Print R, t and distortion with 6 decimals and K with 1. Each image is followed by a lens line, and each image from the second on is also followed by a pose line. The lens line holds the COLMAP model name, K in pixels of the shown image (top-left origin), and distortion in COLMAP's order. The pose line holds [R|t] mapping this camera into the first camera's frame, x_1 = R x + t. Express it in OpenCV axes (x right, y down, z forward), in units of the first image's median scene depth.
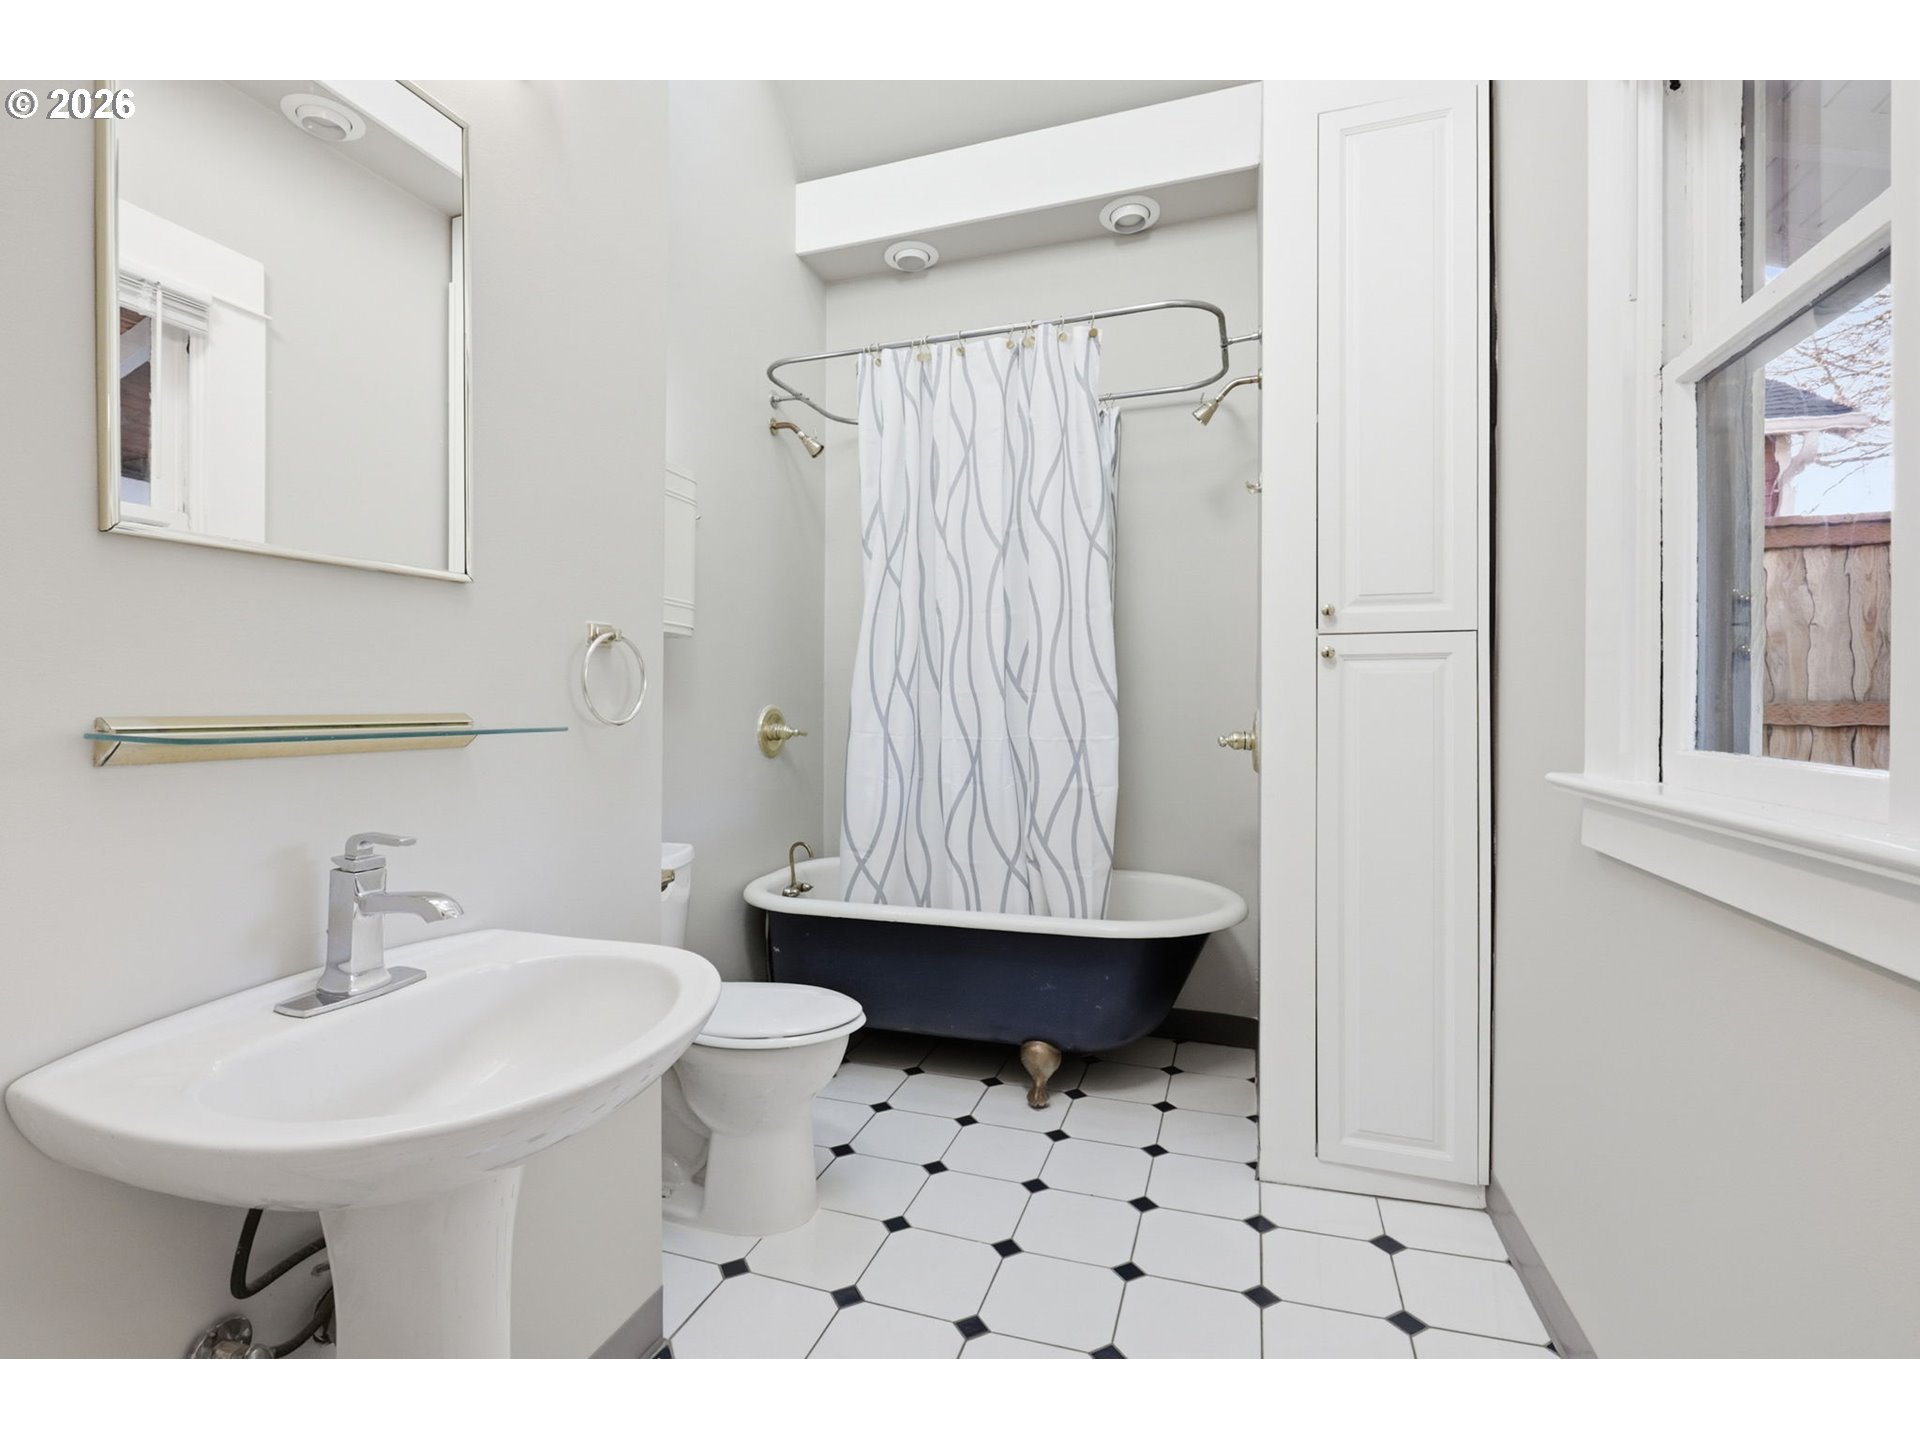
lens RADIAL K [[909.0, 0, 958.7], [0, 909.0, 704.3], [0, 0, 1]] dist [0.002438, -0.002354]
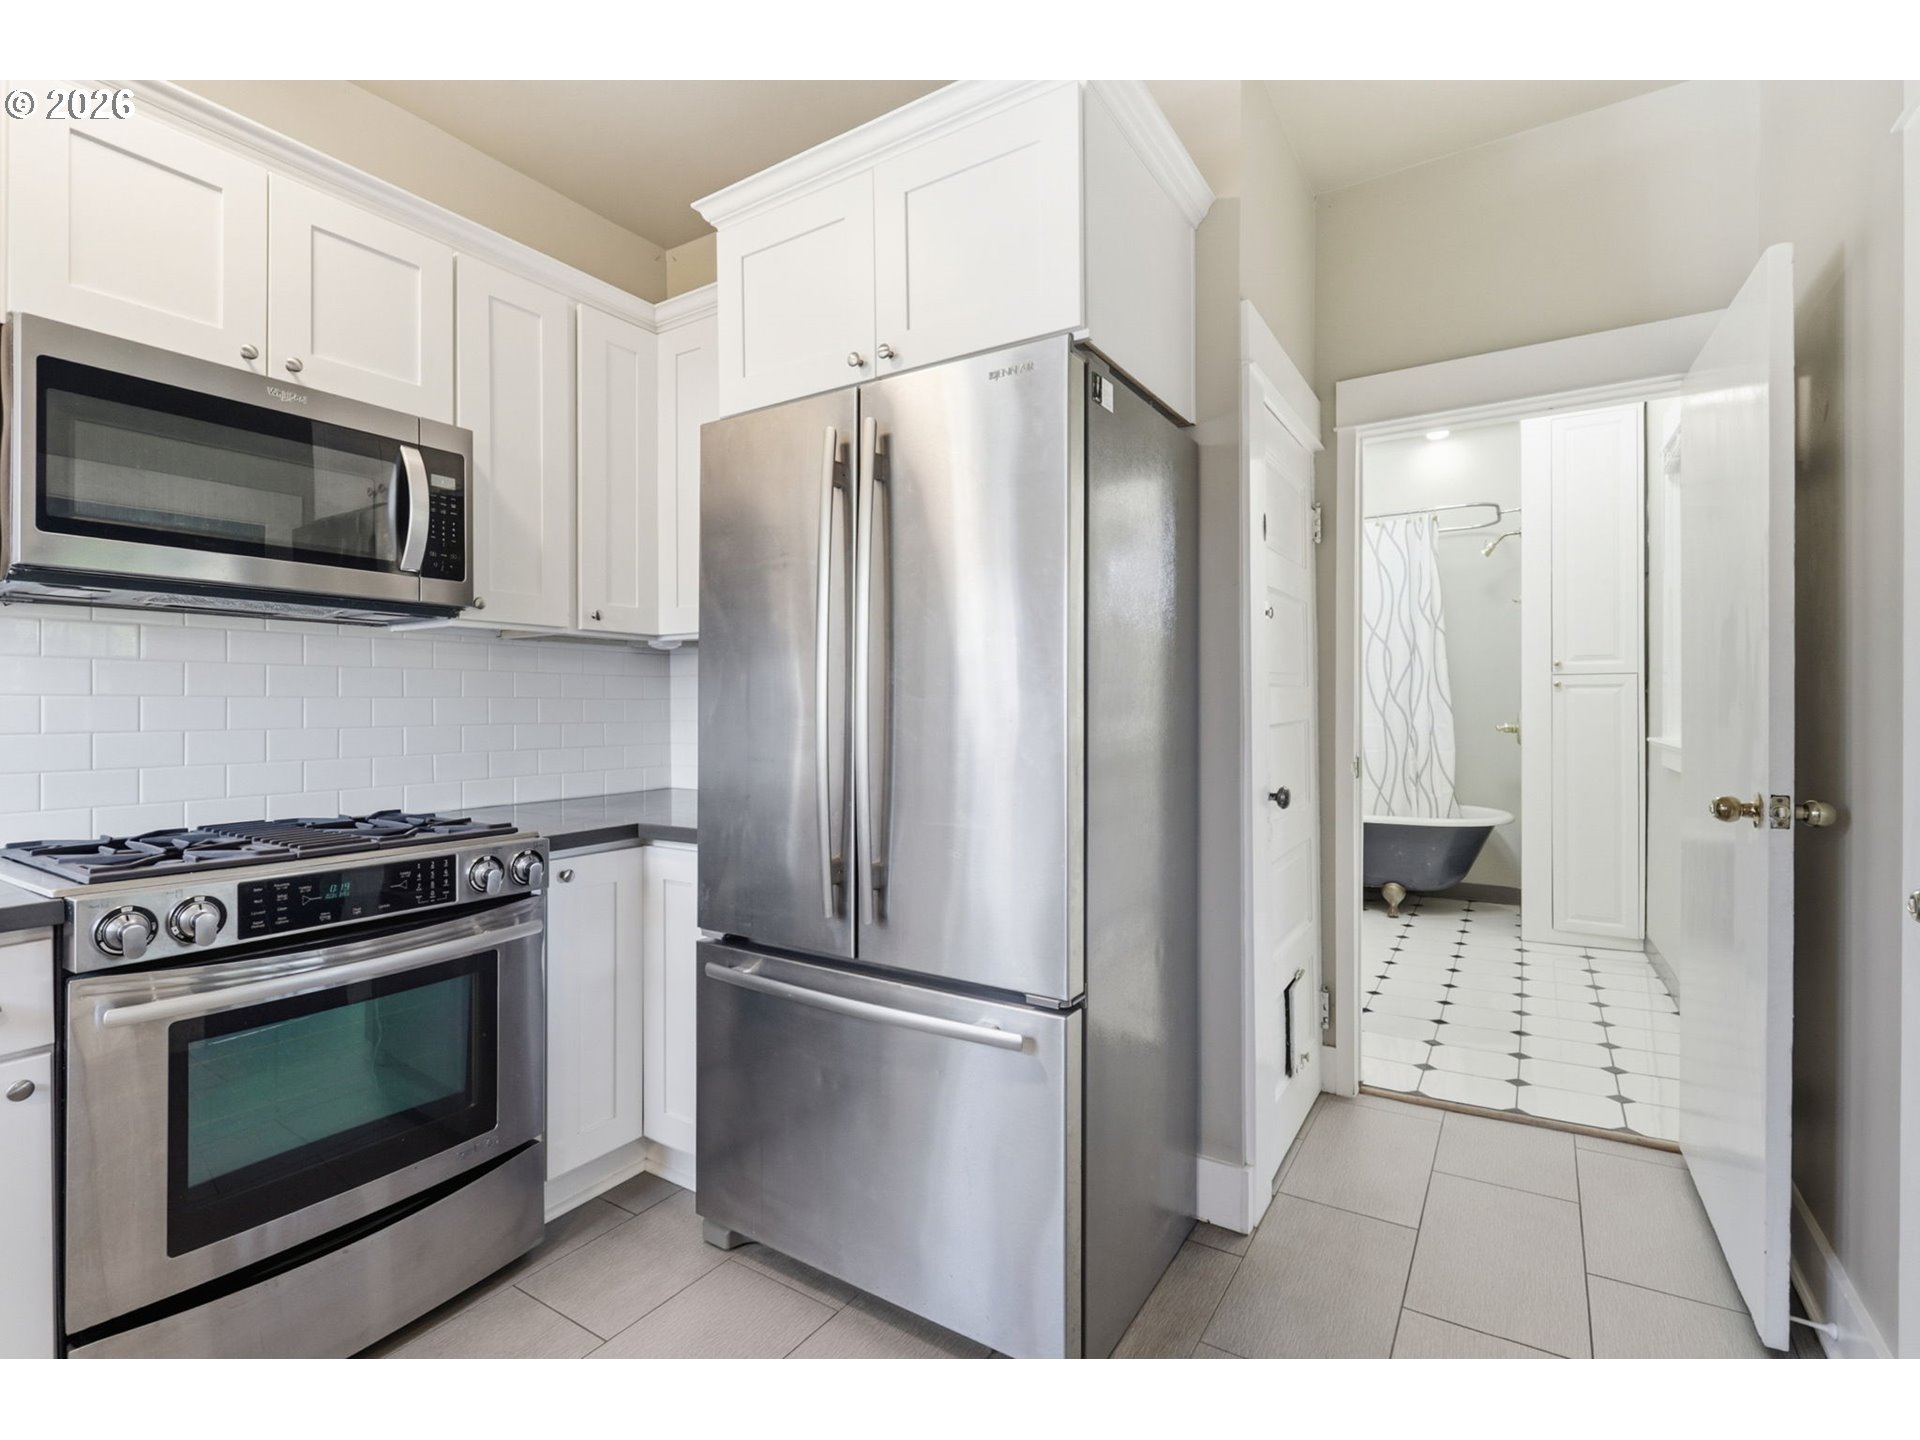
lens RADIAL K [[909.0, 0, 957.4], [0, 909.0, 705.1], [0, 0, 1]] dist [0.002438, -0.002354]
pose [[0.973272, -0.003387, -0.229629, -0.391583], [0.003063, 0.999994, -0.001767, -0.008108], [0.229634, 0.001016, 0.973277, -1.158942]]
